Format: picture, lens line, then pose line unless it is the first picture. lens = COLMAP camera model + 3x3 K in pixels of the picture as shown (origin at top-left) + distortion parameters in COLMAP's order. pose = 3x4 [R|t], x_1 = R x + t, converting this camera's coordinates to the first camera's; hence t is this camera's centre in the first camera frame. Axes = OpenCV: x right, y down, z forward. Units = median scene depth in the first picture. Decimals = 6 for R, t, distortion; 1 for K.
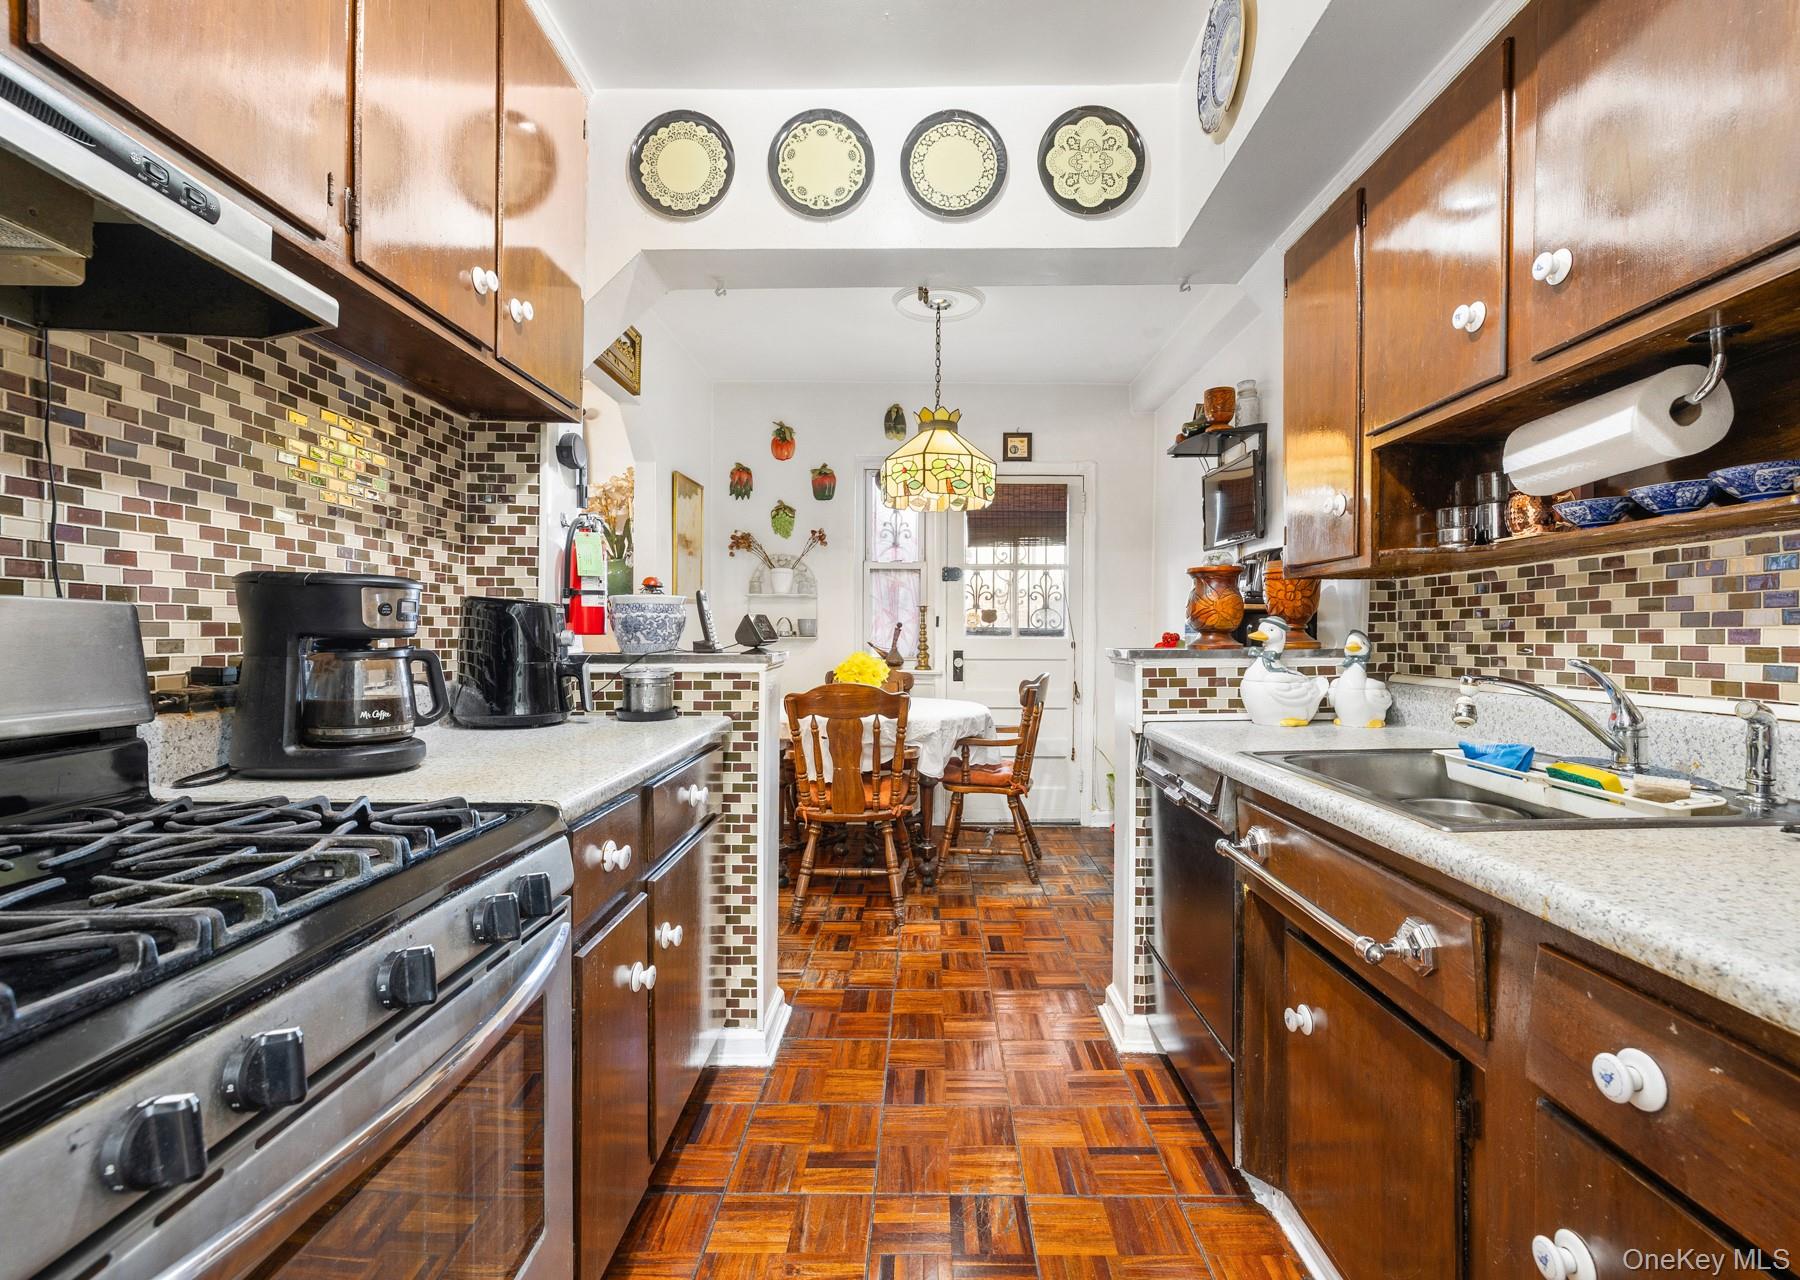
lens RADIAL K [[806.0, 0, 904.7], [0, 806.0, 635.8], [0, 0, 1]] dist [-0.000028, 0.000008]
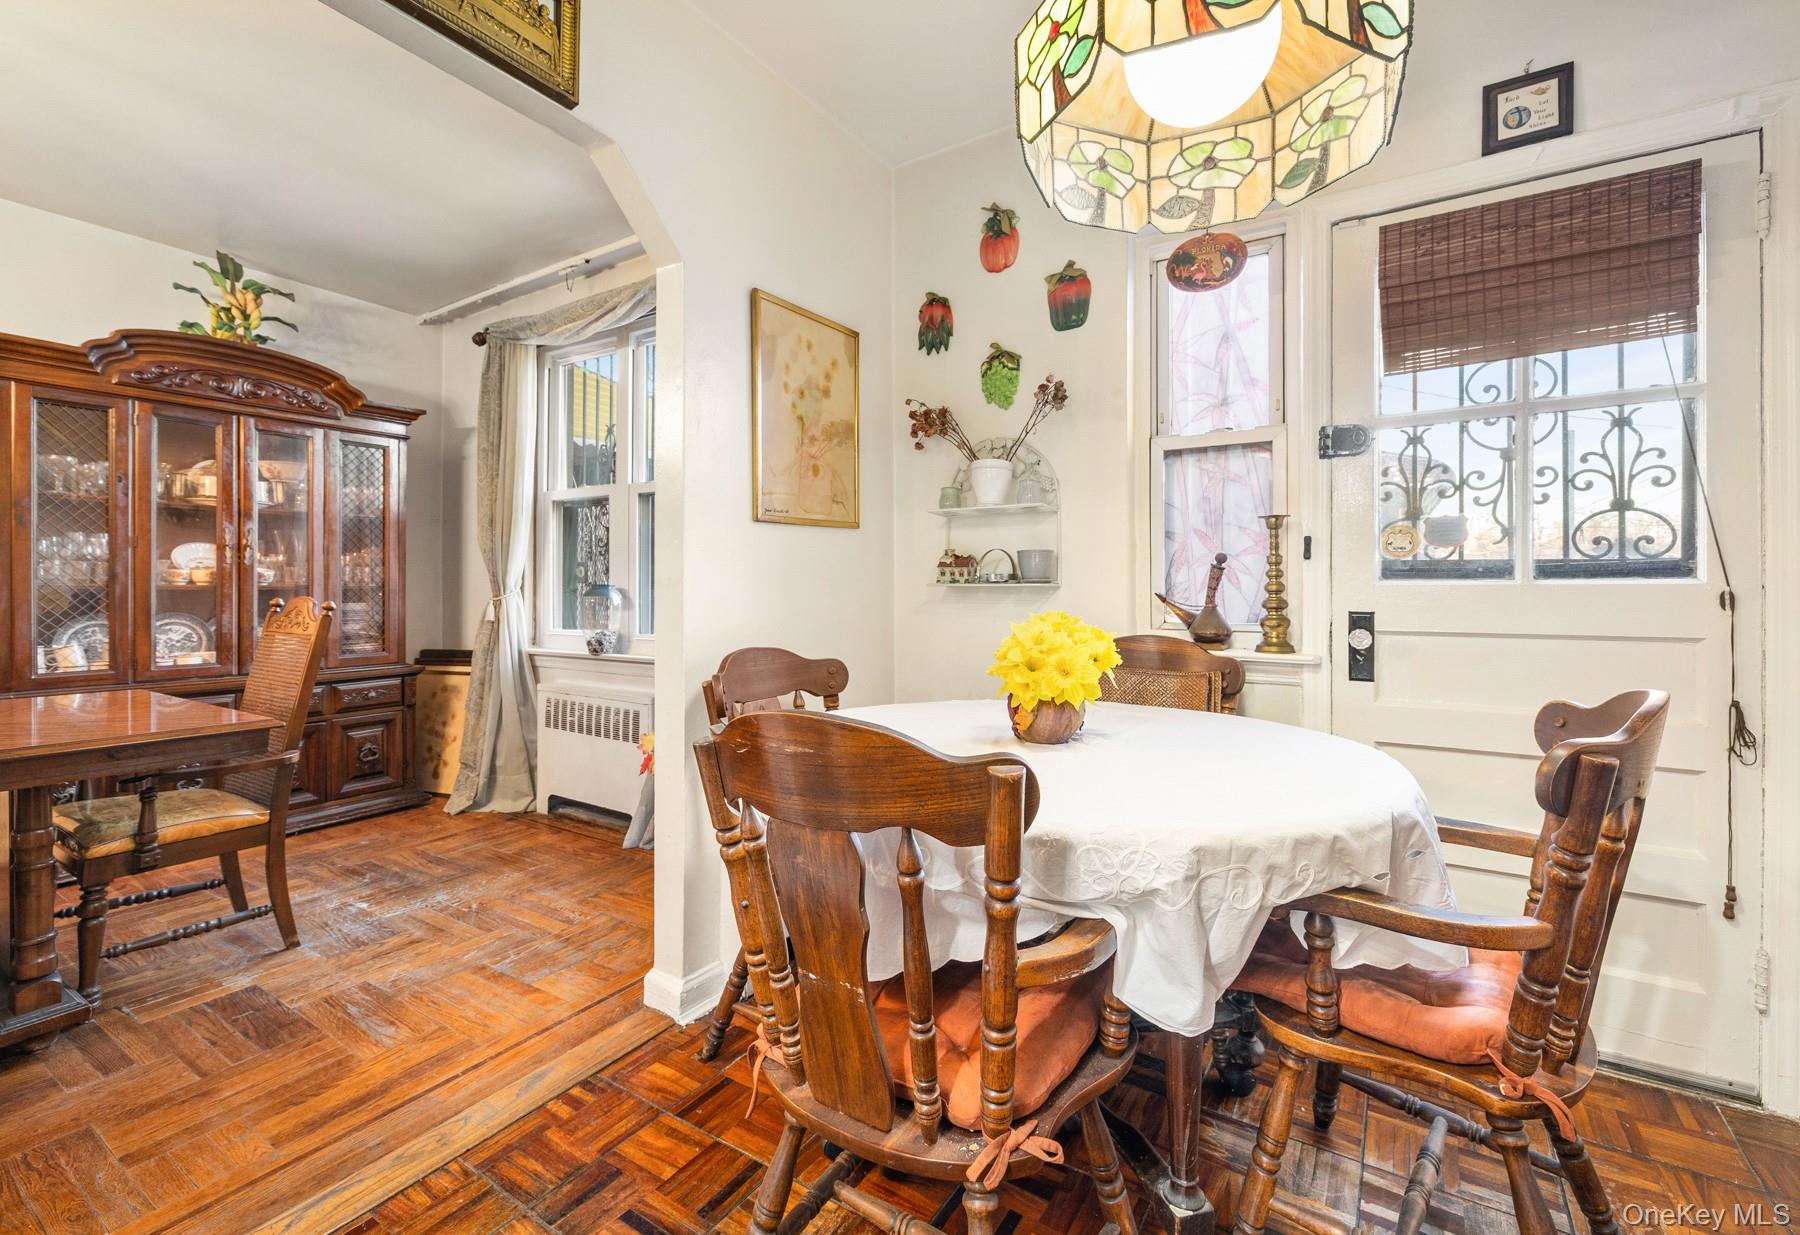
lens RADIAL K [[772.3, 0, 912.5], [0, 772.3, 589.6], [0, 0, 1]] dist [-0.000370, 0.000445]
pose [[0.854863, -0.006320, -0.518814, 0.075820], [0.002115, 0.999960, -0.008696, 0.009201], [0.518849, 0.006336, 0.854843, 0.510258]]
